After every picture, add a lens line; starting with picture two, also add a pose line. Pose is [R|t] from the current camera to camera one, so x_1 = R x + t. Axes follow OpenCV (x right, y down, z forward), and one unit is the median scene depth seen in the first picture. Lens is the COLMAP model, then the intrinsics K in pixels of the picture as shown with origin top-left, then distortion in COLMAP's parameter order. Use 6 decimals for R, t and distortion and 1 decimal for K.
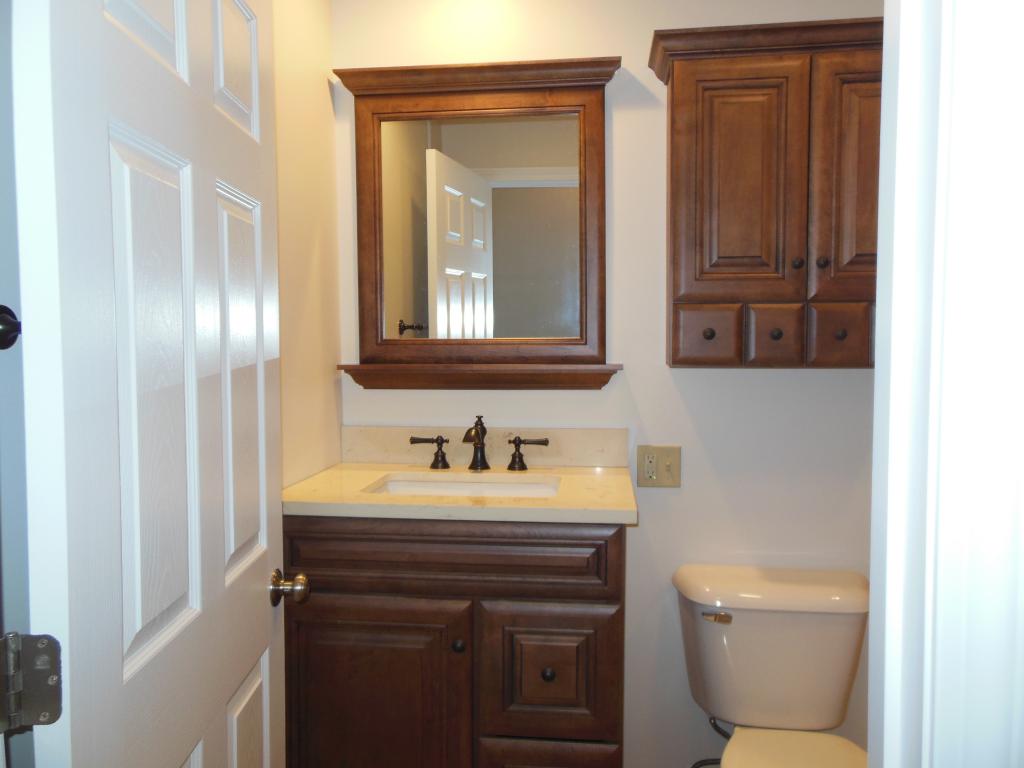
lens RADIAL K [[800.2, 0, 512.0], [0, 800.2, 384.0], [0, 0, 1]] dist [-0.057526, 0.138649]
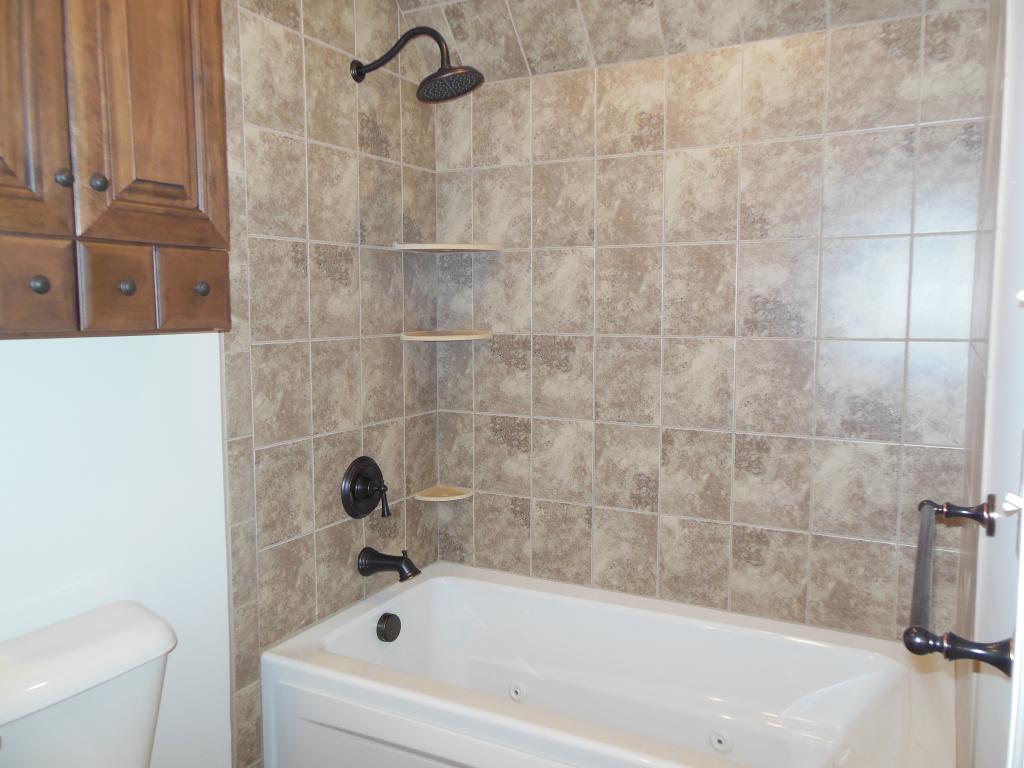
lens RADIAL K [[800.2, 0, 512.0], [0, 800.2, 384.0], [0, 0, 1]] dist [-0.057526, 0.138649]
pose [[0.360050, -0.086860, 0.928881, -0.141450], [0.049536, 0.996032, 0.073938, -0.011057], [-0.931617, 0.019392, 0.362924, 0.407313]]
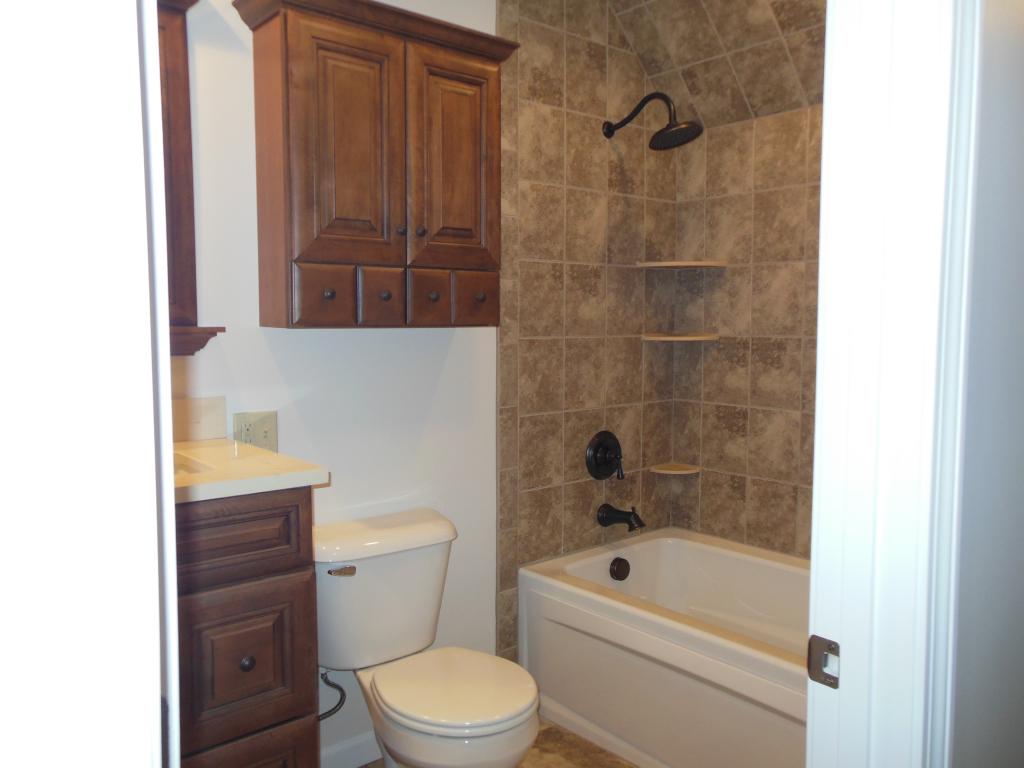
lens RADIAL K [[800.2, 0, 512.0], [0, 800.2, 384.0], [0, 0, 1]] dist [-0.057526, 0.138649]
pose [[0.681630, -0.053744, 0.729720, -0.342971], [0.036432, 0.998555, 0.039513, 0.019931], [-0.730789, -0.000348, 0.682603, 0.143639]]
